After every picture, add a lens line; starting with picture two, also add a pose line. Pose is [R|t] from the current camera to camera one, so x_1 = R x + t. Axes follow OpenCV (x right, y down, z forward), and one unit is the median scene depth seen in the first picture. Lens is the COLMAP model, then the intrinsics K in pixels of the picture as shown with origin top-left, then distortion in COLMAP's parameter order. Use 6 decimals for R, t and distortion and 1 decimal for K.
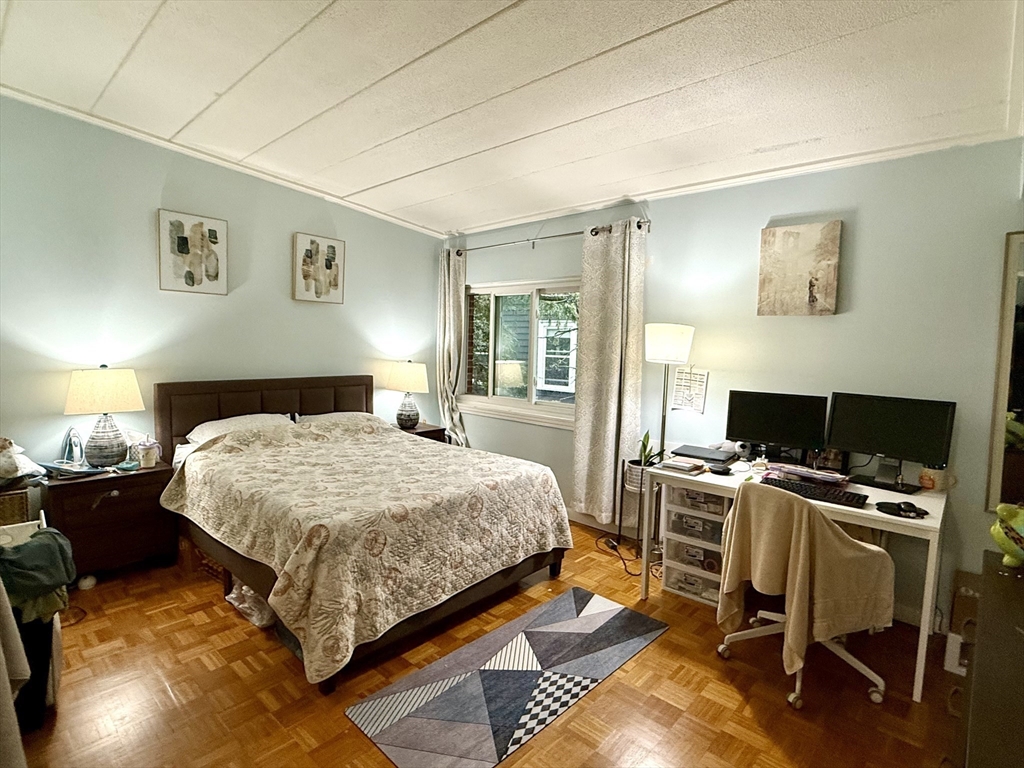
lens RADIAL K [[509.7, 0, 507.5], [0, 509.7, 382.0], [0, 0, 1]] dist [0.008808, -0.002938]
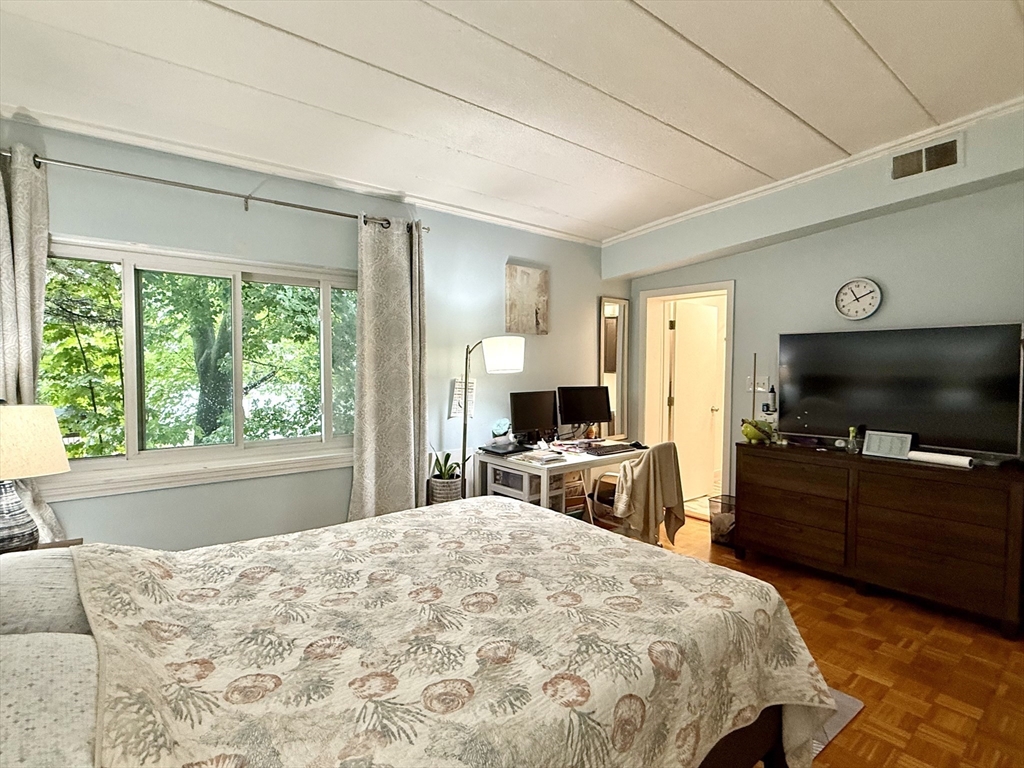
lens RADIAL K [[509.7, 0, 508.1], [0, 509.7, 385.0], [0, 0, 1]] dist [0.008808, -0.002938]
pose [[0.172084, -0.067054, 0.982798, -0.765233], [0.073377, 0.995781, 0.055092, -0.070969], [-0.982346, 0.062634, 0.176278, 0.797807]]
